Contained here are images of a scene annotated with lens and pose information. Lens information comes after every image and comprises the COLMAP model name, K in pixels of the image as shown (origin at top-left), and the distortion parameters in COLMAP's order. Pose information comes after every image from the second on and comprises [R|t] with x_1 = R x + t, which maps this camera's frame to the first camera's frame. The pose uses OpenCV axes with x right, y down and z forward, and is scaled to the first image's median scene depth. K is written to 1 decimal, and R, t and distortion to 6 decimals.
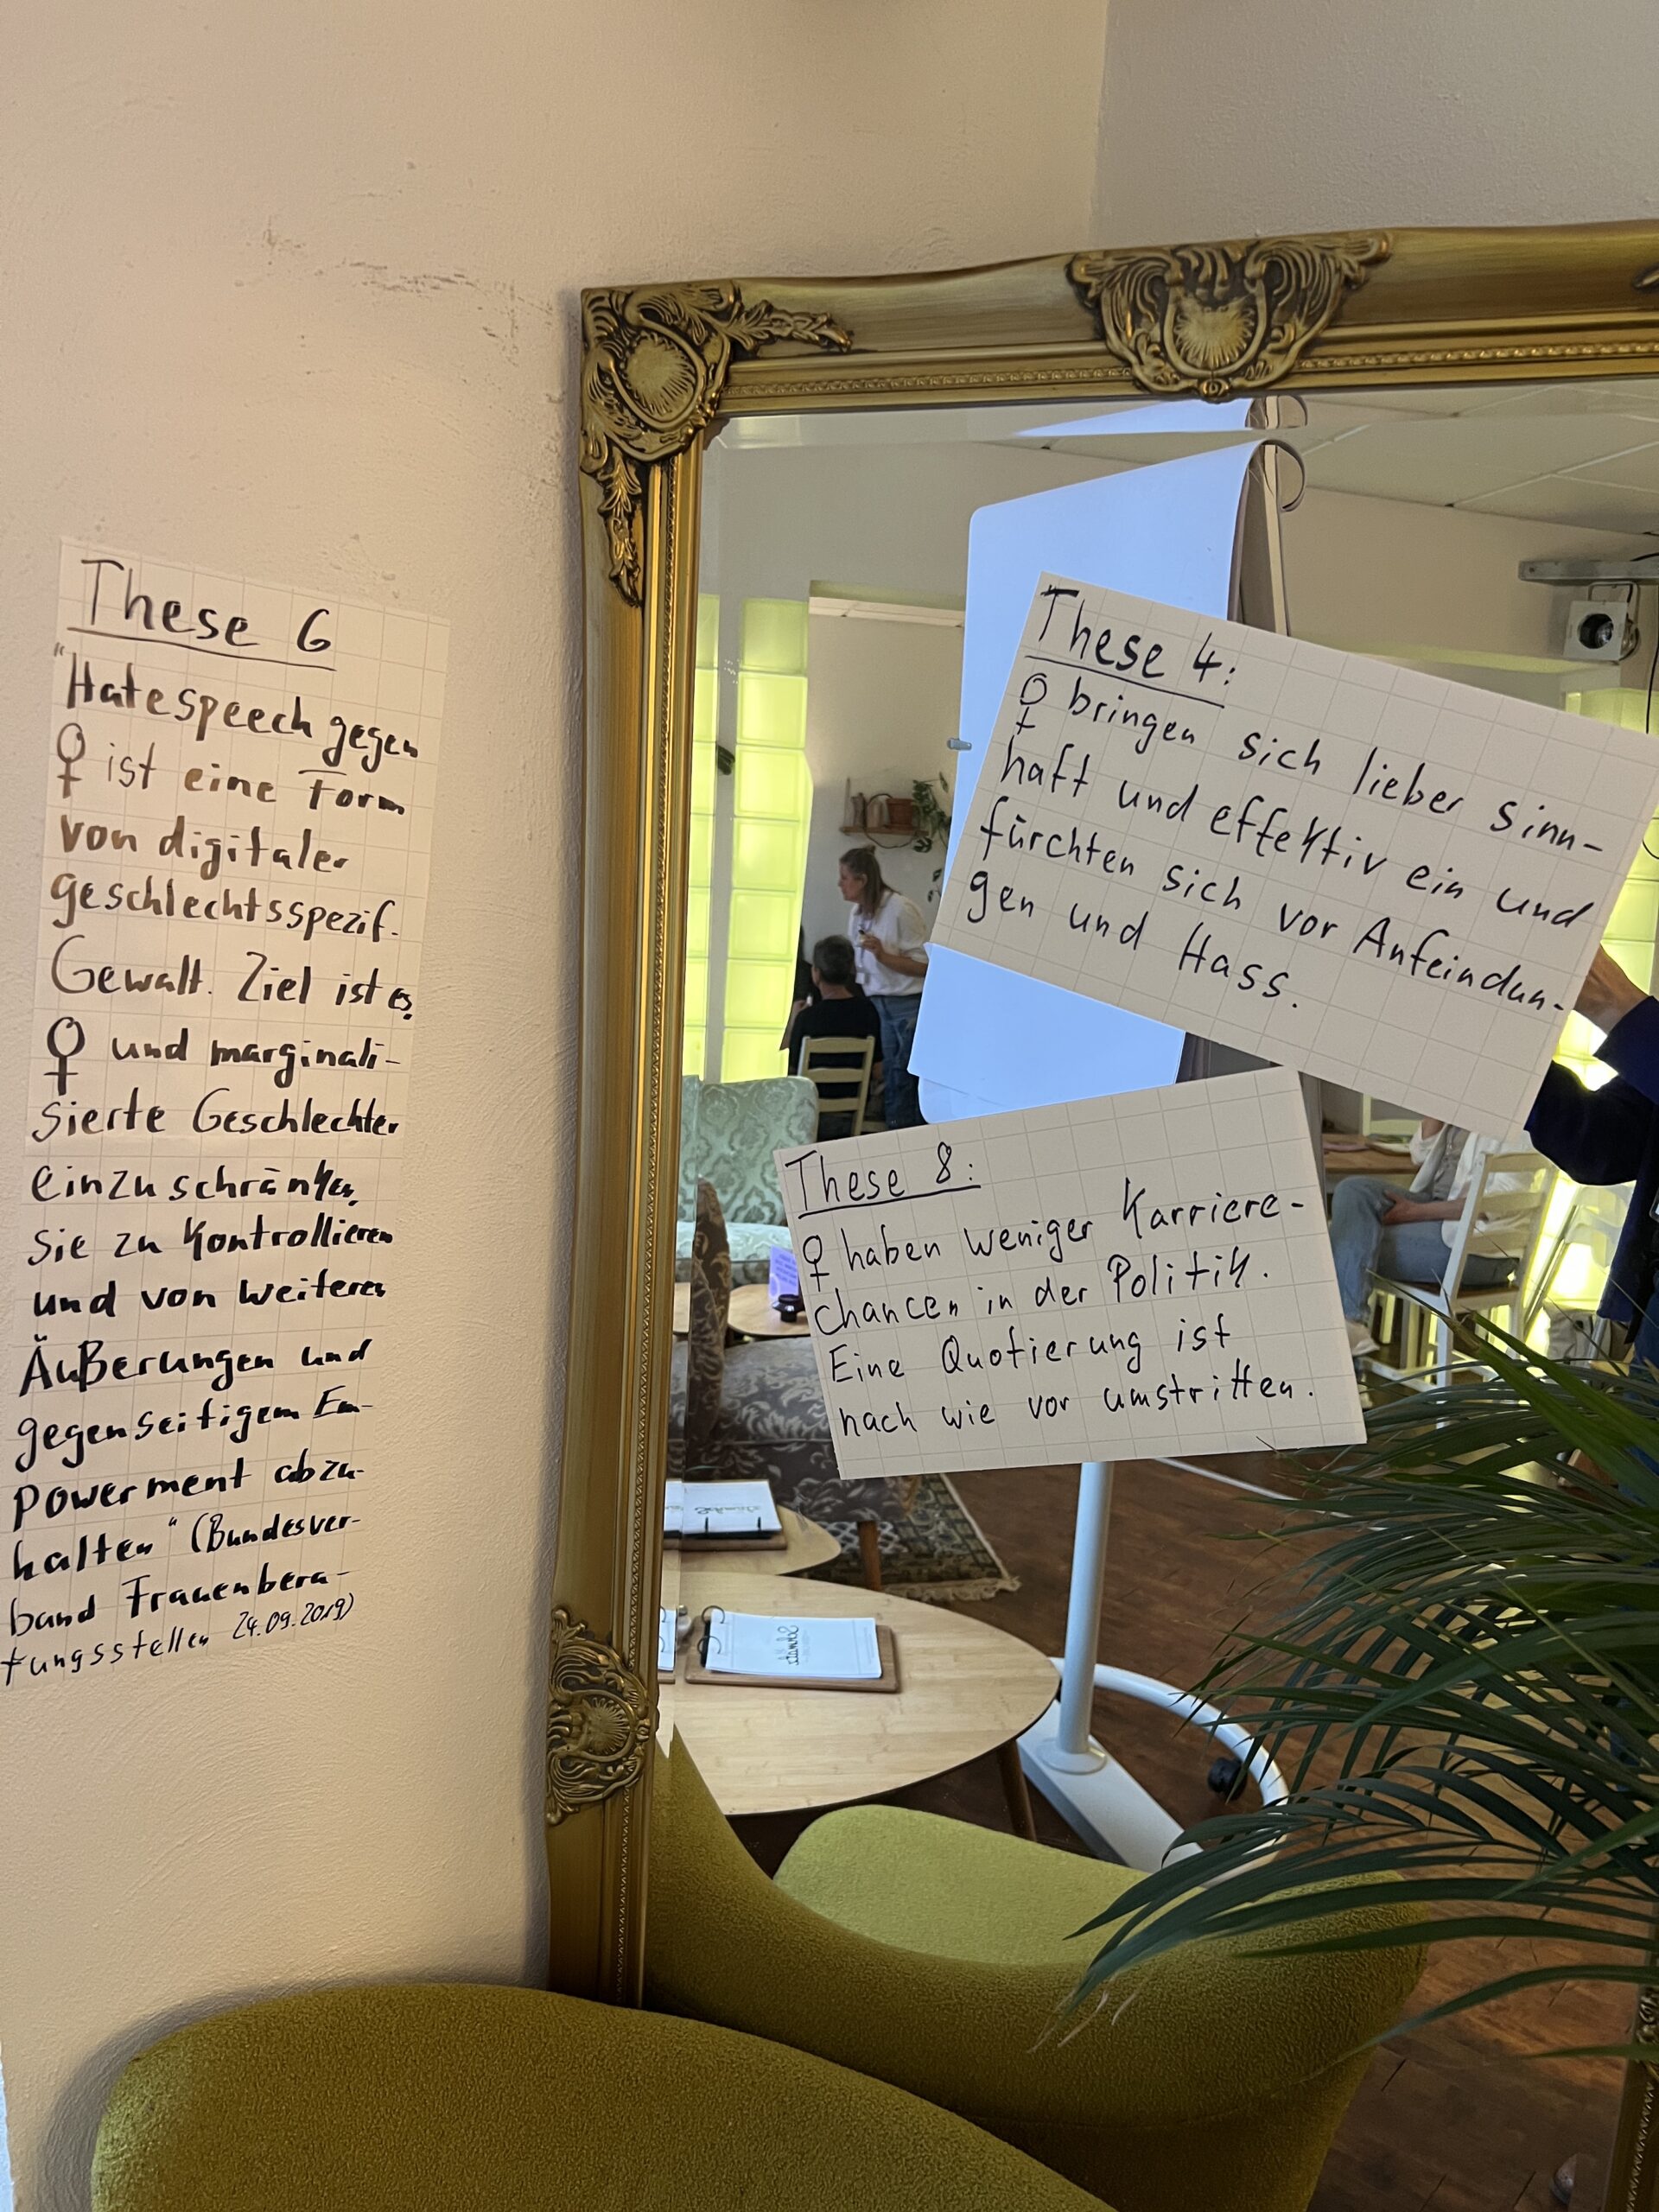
lens RADIAL K [[1669.2, 0, 820.8], [0, 1669.2, 1098.2], [0, 0, 1]] dist [0.025181, -0.018850]
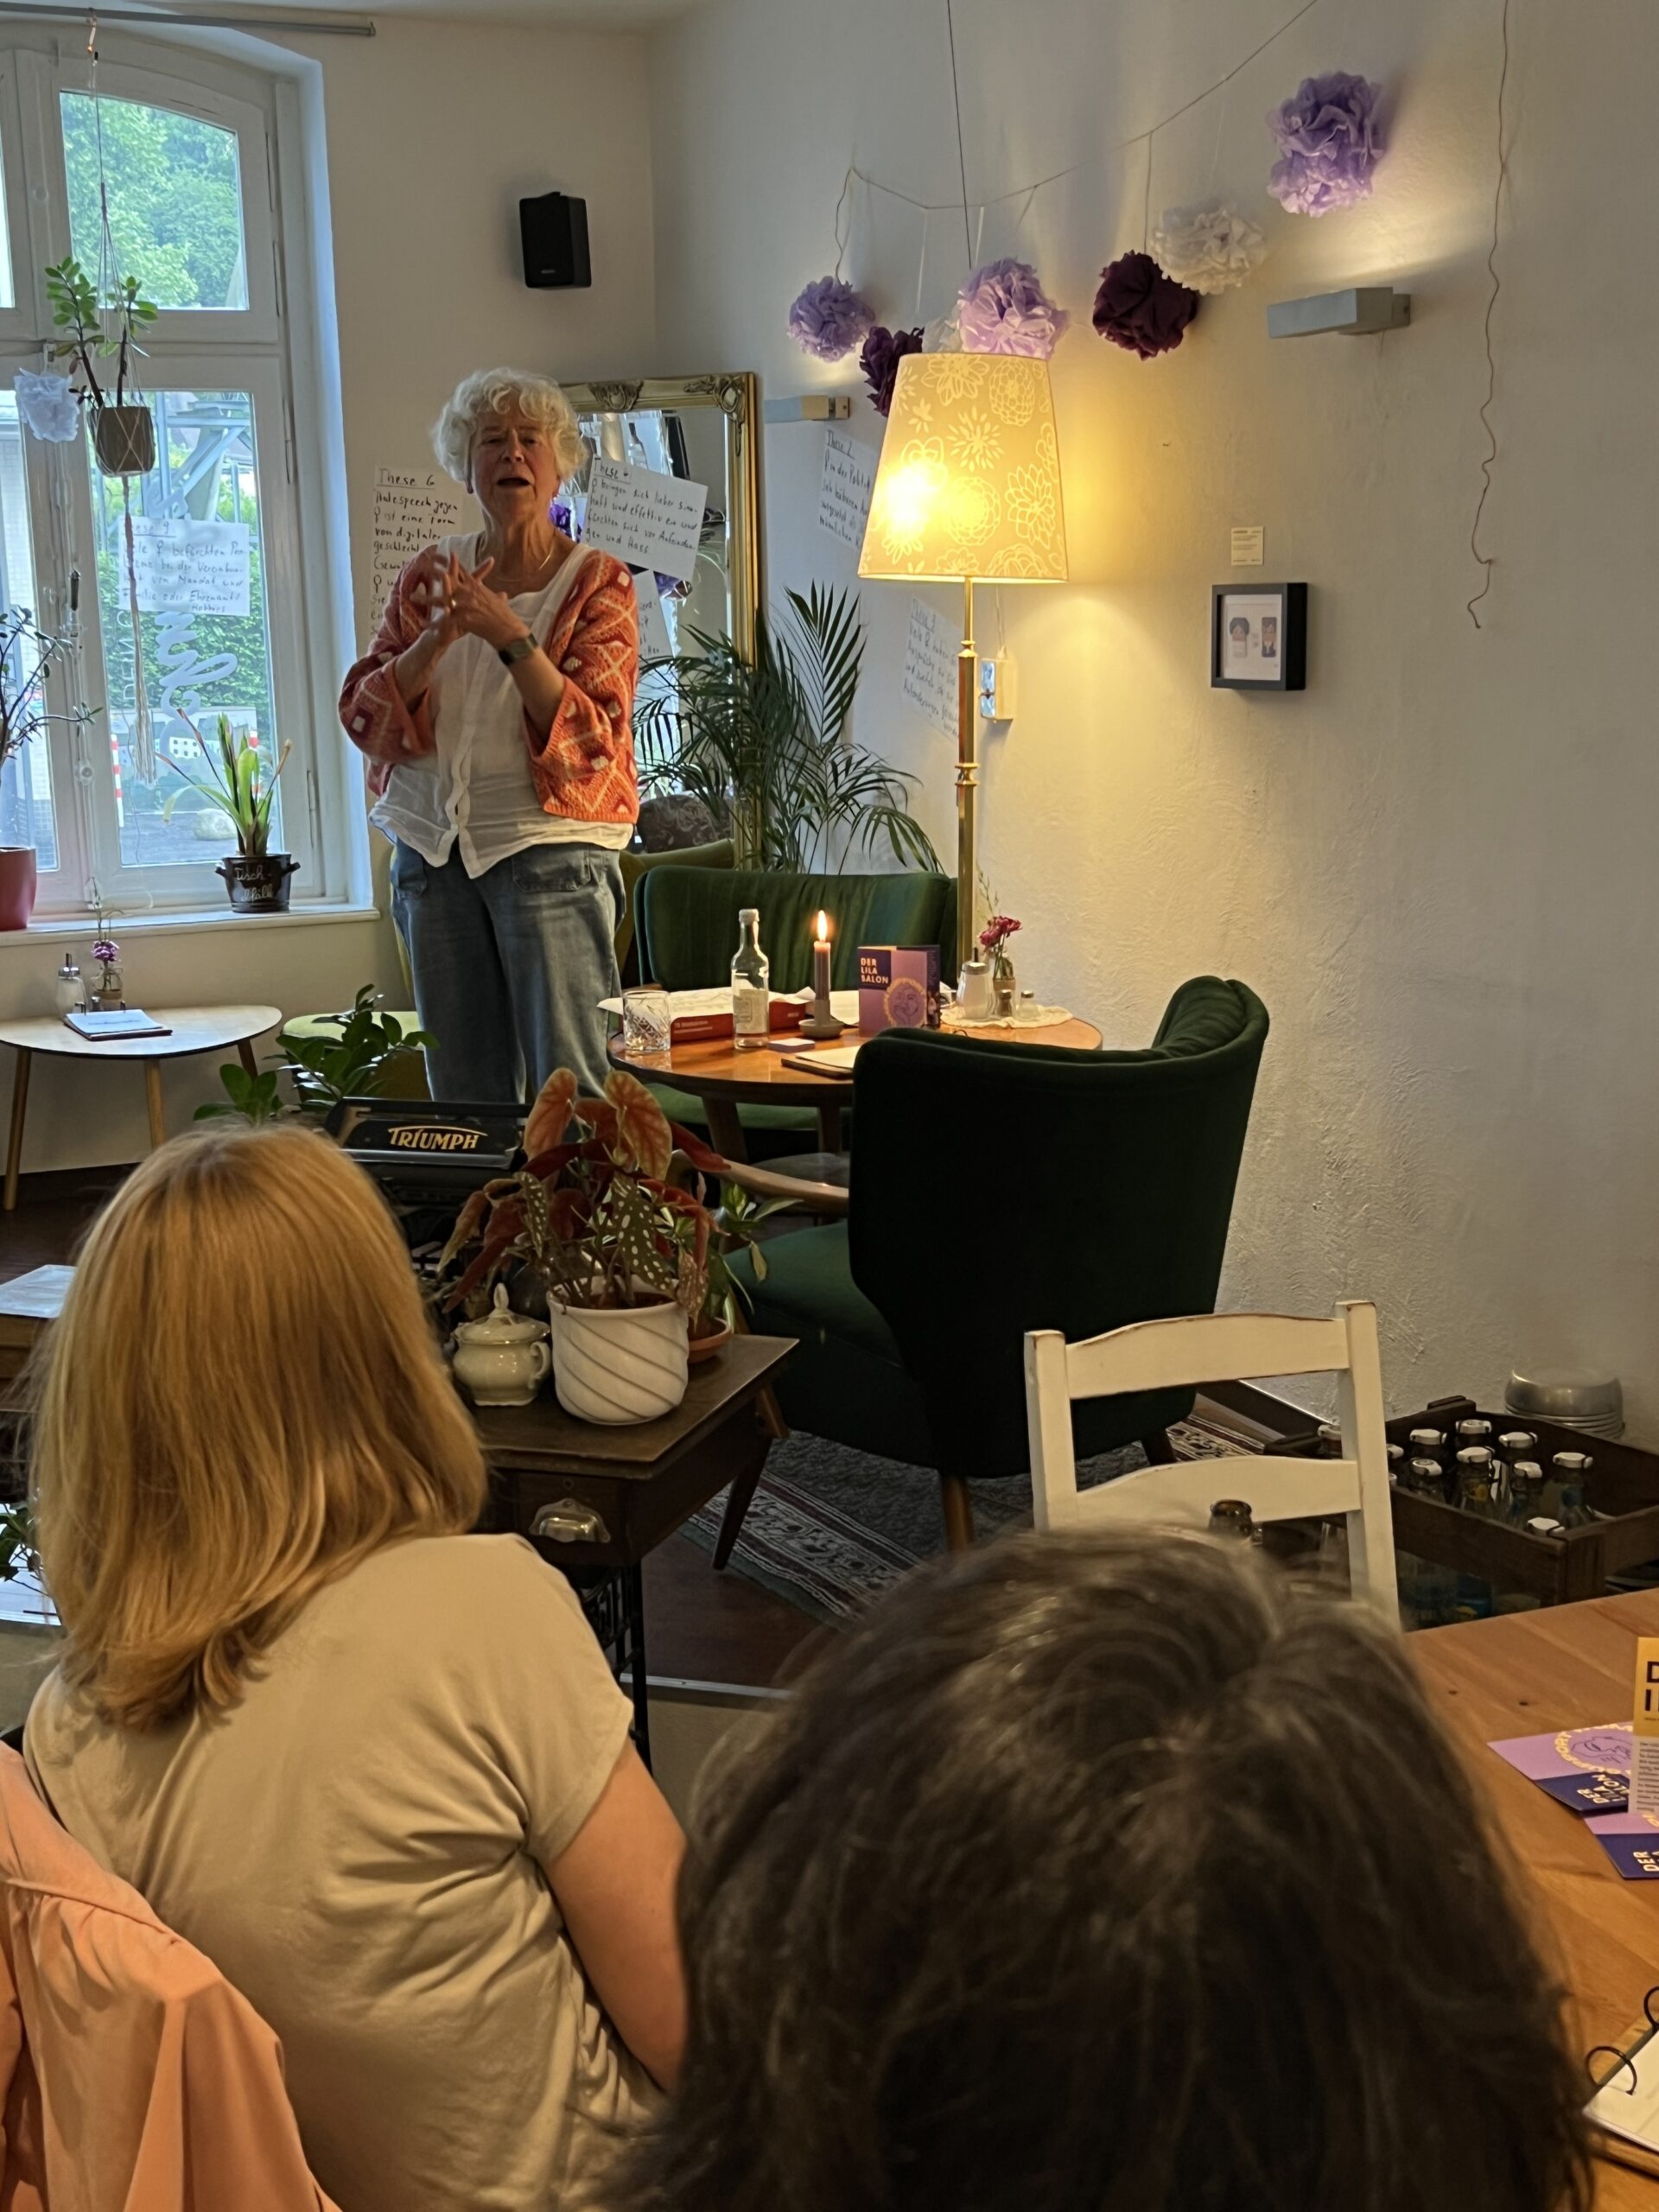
lens RADIAL K [[2638.9, 0, 820.5], [0, 2638.9, 1101.2], [0, 0, 1]] dist [0.071251, 0.000000]
pose [[0.972755, -0.017642, -0.231162, 2.204997], [0.019258, 0.999803, 0.004734, 1.290823], [0.231033, -0.009056, 0.972904, -5.369245]]
